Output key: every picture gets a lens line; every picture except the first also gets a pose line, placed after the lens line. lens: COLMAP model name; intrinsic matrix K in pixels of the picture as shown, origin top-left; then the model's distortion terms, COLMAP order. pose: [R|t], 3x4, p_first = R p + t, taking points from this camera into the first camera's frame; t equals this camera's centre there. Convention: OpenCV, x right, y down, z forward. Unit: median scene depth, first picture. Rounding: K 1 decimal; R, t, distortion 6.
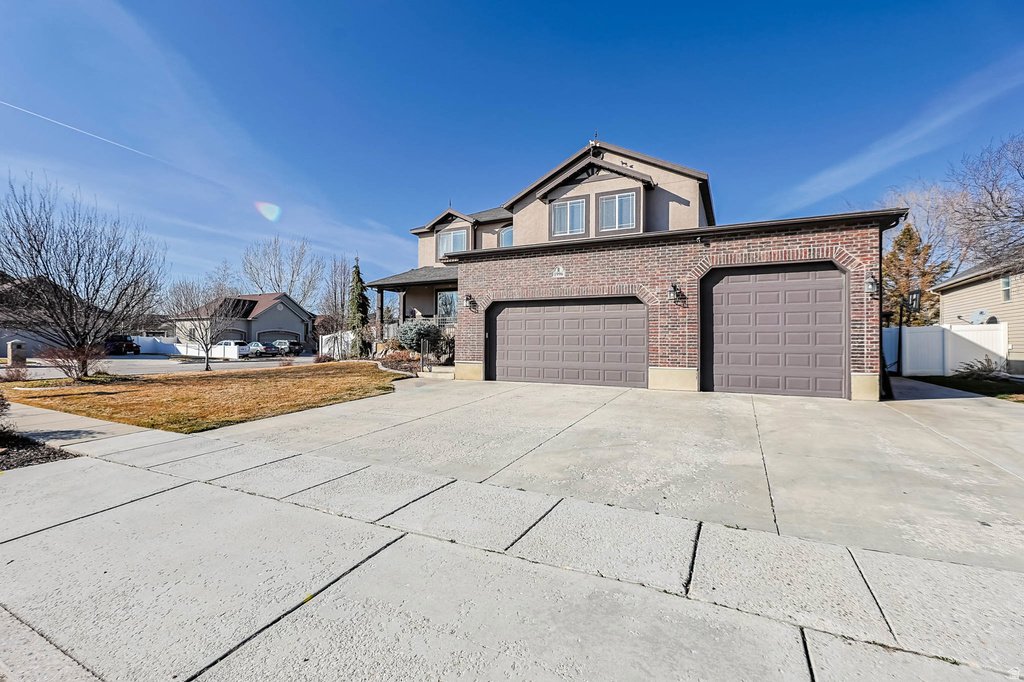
lens RADIAL K [[441.0, 0, 516.3], [0, 441.0, 336.0], [0, 0, 1]] dist [-0.004516, -0.000845]
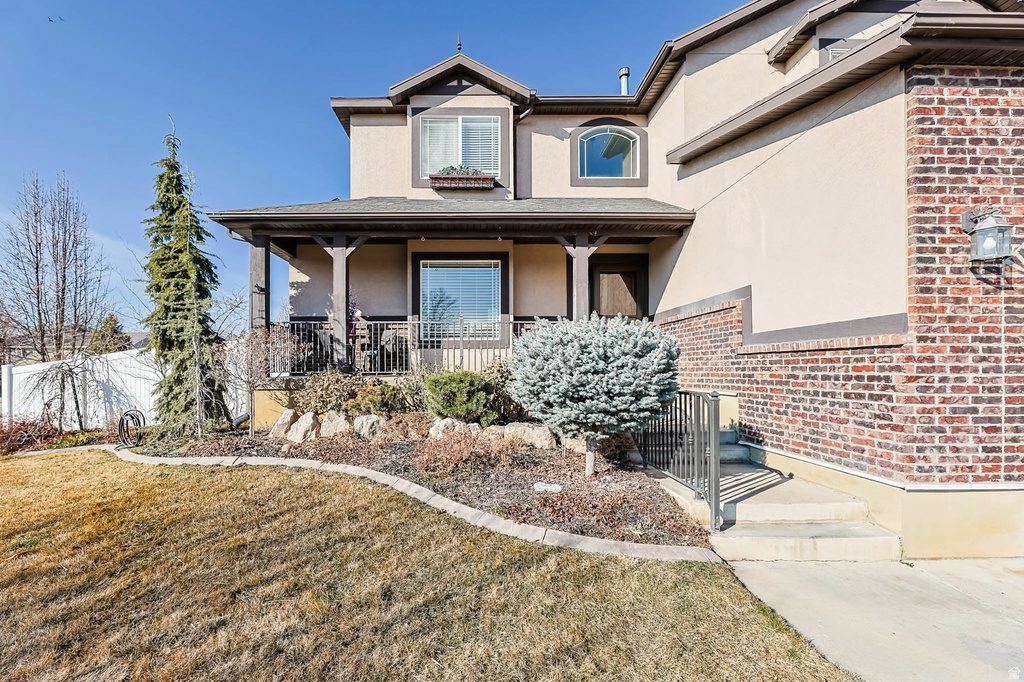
lens RADIAL K [[441.0, 0, 508.6], [0, 441.0, 344.0], [0, 0, 1]] dist [-0.004516, -0.000845]
pose [[0.896790, -0.000398, 0.442456, -0.283457], [0.001739, 0.999995, -0.002627, -0.020538], [-0.442453, 0.003125, 0.896786, 0.596983]]
